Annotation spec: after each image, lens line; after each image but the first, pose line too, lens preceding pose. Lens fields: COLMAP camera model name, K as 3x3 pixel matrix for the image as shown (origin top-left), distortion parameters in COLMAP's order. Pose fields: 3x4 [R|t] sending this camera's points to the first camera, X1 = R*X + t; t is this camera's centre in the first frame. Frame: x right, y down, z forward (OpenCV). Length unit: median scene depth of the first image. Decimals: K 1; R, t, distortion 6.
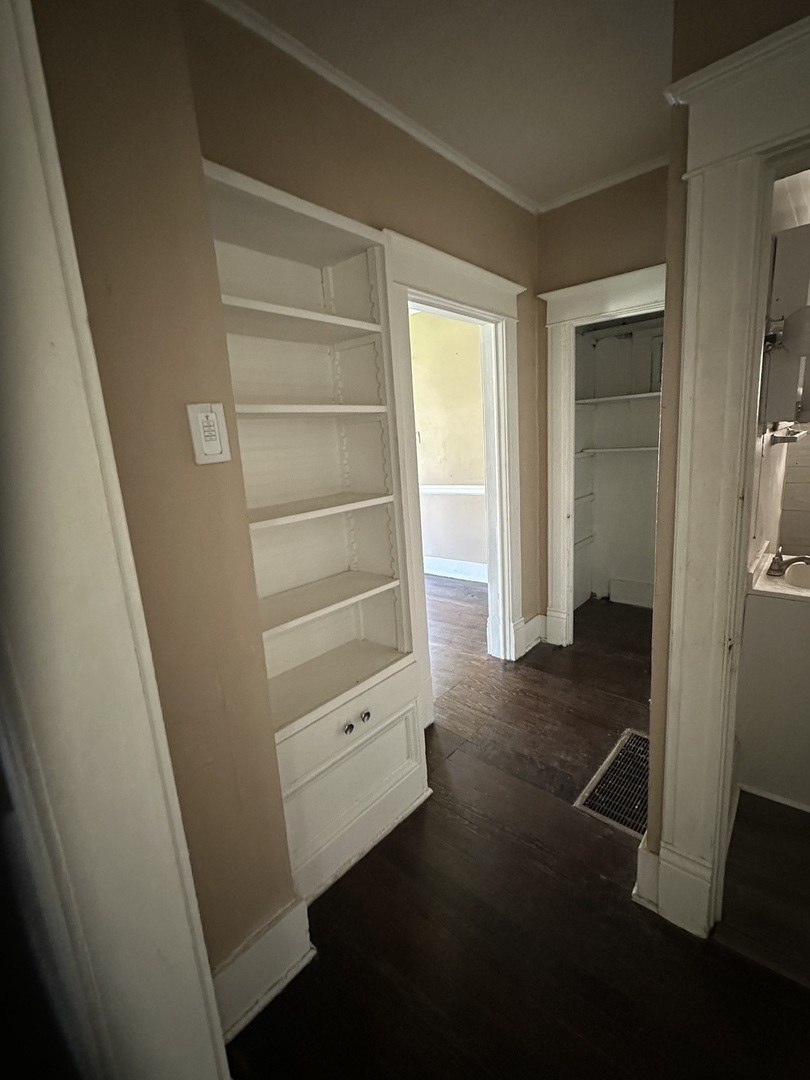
lens RADIAL K [[474.0, 0, 405.0], [0, 474.0, 540.0], [0, 0, 1]] dist [-0.000774, -0.000141]
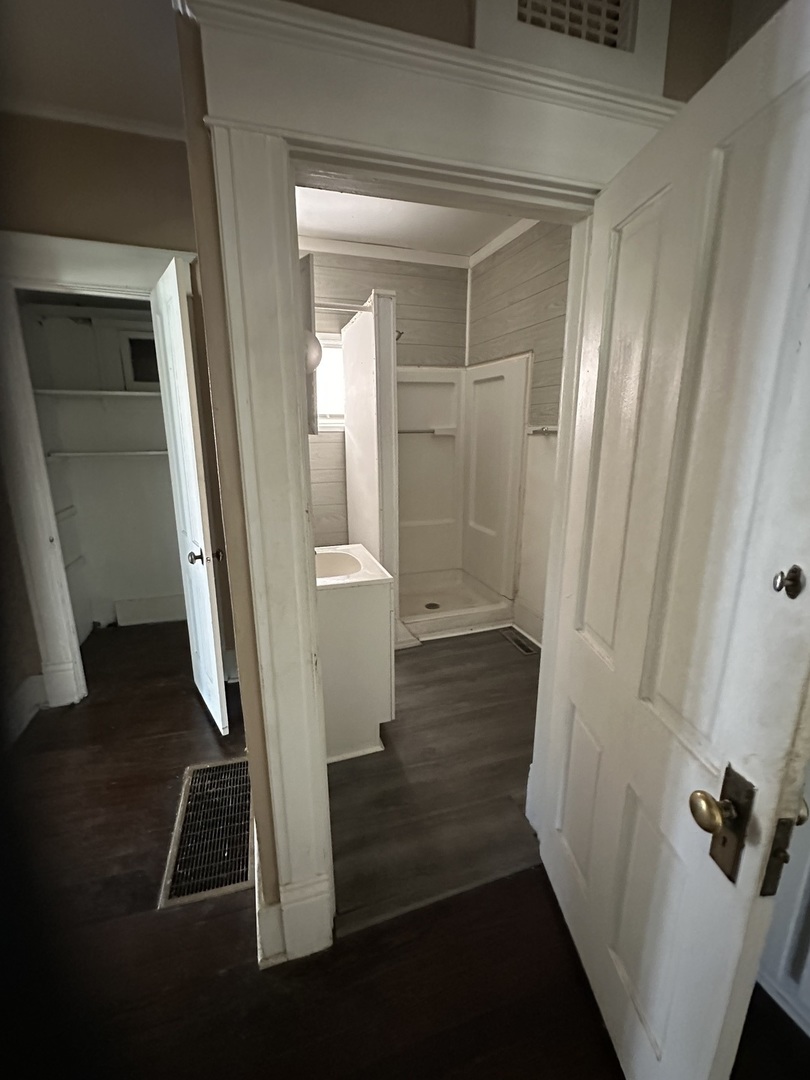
lens RADIAL K [[459.5, 0, 405.0], [0, 459.5, 540.0], [0, 0, 1]] dist [-0.002891, -0.000351]
pose [[0.506499, -0.142232, 0.850429, 0.003304], [0.141309, 0.986658, 0.080855, -0.043108], [-0.850582, 0.079221, 0.519840, 0.186085]]
